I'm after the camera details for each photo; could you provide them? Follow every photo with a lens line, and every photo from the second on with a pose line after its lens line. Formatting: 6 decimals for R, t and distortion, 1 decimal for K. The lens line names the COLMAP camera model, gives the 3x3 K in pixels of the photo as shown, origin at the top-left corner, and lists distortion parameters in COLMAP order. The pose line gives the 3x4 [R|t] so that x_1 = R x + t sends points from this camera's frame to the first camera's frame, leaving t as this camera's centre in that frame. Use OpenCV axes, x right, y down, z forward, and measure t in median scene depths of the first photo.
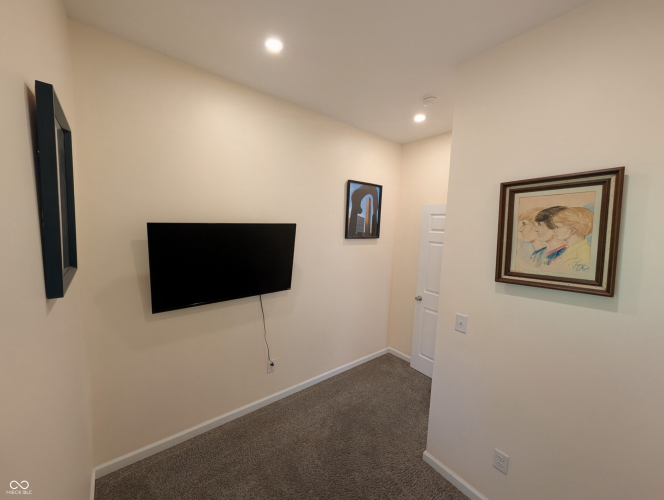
lens RADIAL K [[251.5, 0, 331.2], [0, 251.5, 248.2], [0, 0, 1]] dist [-0.000919, 0.000214]
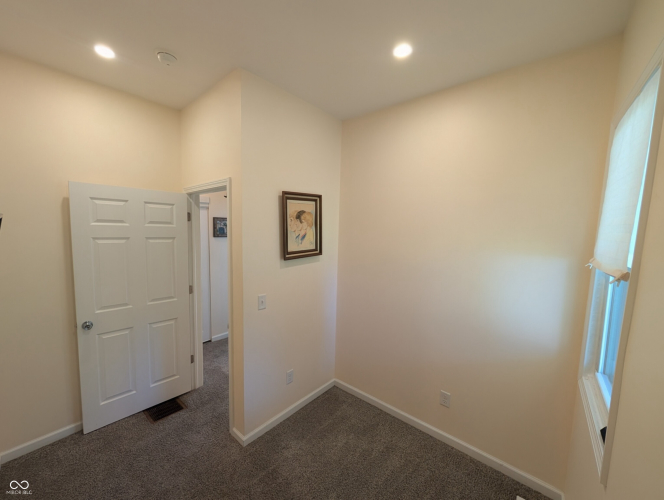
lens RADIAL K [[251.5, 0, 330.9], [0, 251.5, 247.7], [0, 0, 1]] dist [-0.000919, 0.000214]
pose [[-0.160822, -0.118898, 0.979796, -0.867144], [0.055171, 0.990082, 0.129202, -0.121355], [-0.985440, 0.074835, -0.152668, 1.061910]]
